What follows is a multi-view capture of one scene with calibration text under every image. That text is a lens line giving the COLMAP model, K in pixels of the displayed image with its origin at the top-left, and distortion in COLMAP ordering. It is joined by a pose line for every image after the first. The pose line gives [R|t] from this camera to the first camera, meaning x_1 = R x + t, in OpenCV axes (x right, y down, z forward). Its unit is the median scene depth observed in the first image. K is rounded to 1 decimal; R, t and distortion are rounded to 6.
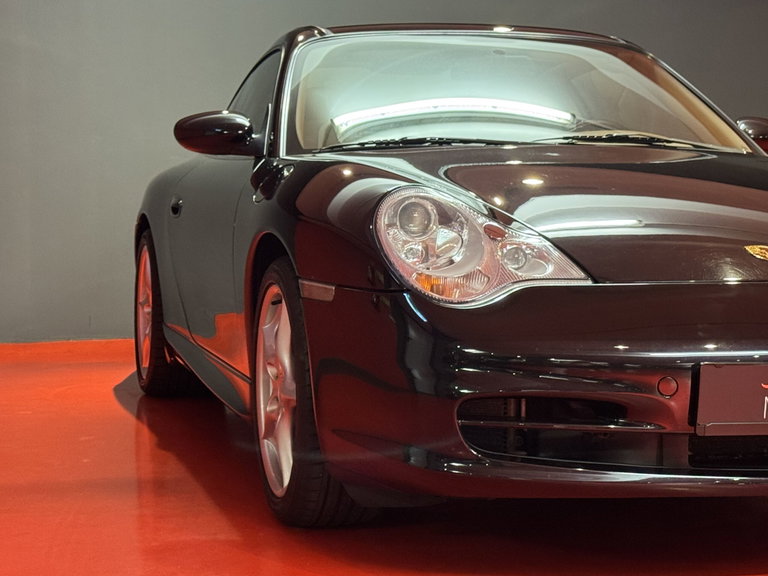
lens RADIAL K [[1641.6, 0, 384.0], [0, 1641.6, 288.0], [0, 0, 1]] dist [0.026848, -0.028426]
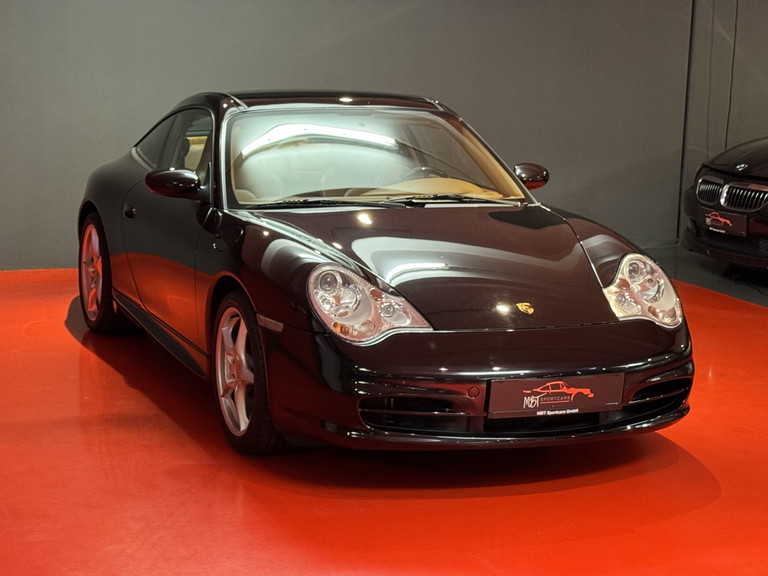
lens RADIAL K [[1641.6, 0, 384.0], [0, 1641.6, 288.0], [0, 0, 1]] dist [0.026848, -0.028426]
pose [[0.991184, 0.002630, 0.132467, -0.138406], [-0.017191, 0.993904, 0.108897, -0.206162], [-0.131374, -0.110214, 0.985187, -0.638325]]
